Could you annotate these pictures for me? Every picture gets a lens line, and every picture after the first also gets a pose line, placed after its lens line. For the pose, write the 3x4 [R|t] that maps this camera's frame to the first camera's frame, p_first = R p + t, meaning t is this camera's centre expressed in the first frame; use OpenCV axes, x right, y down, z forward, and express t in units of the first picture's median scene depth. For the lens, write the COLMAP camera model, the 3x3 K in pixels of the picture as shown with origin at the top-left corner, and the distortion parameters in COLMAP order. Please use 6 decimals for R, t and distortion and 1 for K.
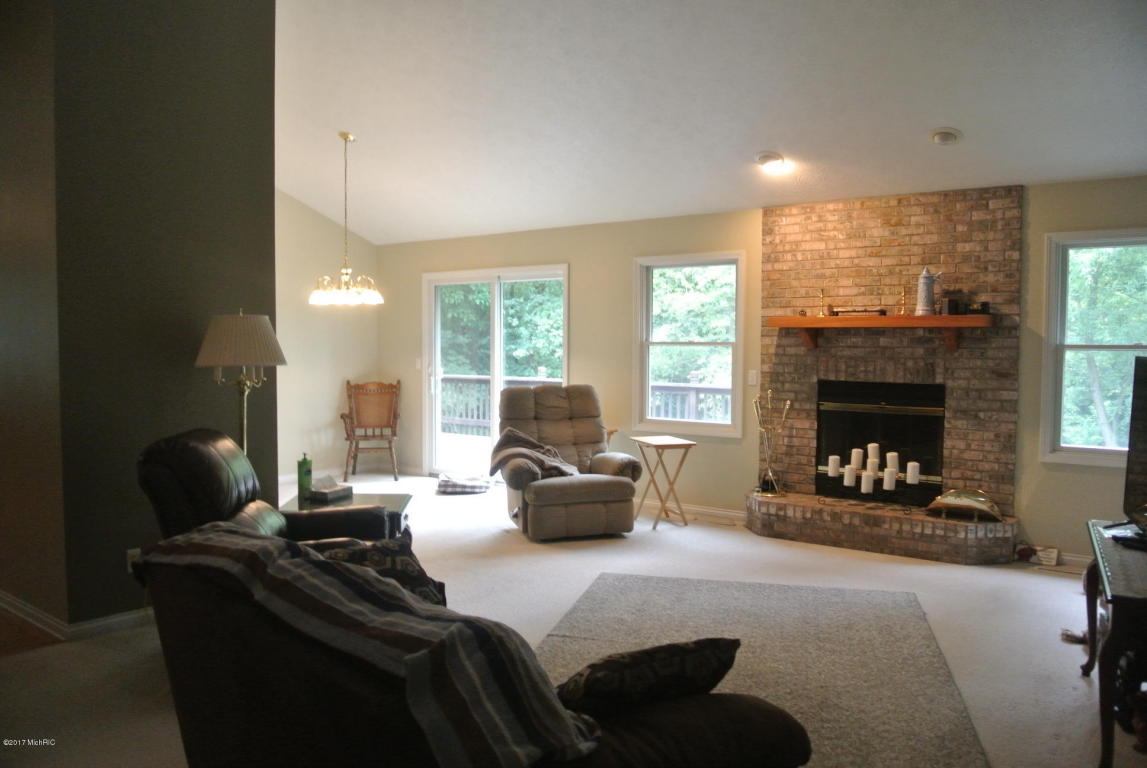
lens RADIAL K [[896.7, 0, 561.8], [0, 896.7, 381.4], [0, 0, 1]] dist [-0.075799, 0.028350]
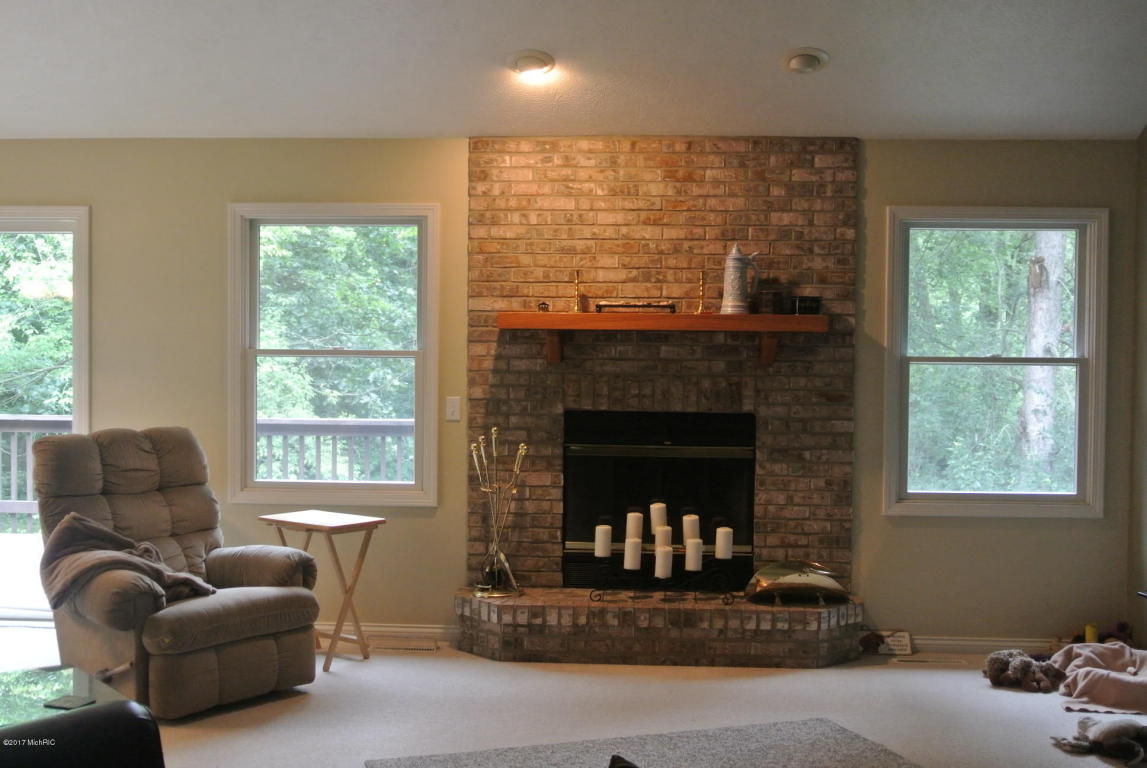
lens RADIAL K [[1384.6, 0, 569.6], [0, 1384.6, 382.0], [0, 0, 1]] dist [-0.037406, 0.000000]
pose [[0.821518, -0.010881, 0.570079, -0.280291], [0.018977, 0.999786, -0.008265, -0.013358], [-0.569867, 0.017608, 0.821548, 0.166577]]
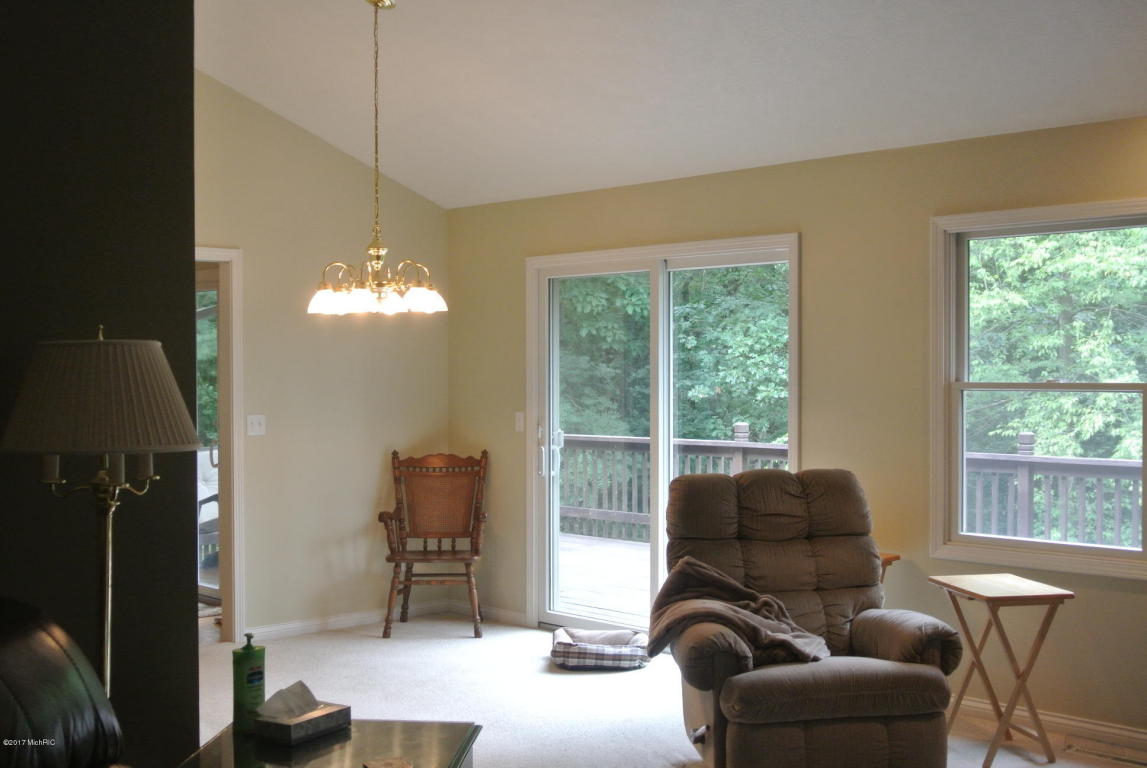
lens RADIAL K [[1384.6, 0, 563.6], [0, 1384.6, 389.7], [0, 0, 1]] dist [-0.037406, 0.000000]
pose [[0.989853, -0.004003, -0.142042, -0.016858], [-0.000412, 0.999518, -0.031038, -0.018145], [0.142098, 0.030782, 0.989374, 0.223815]]
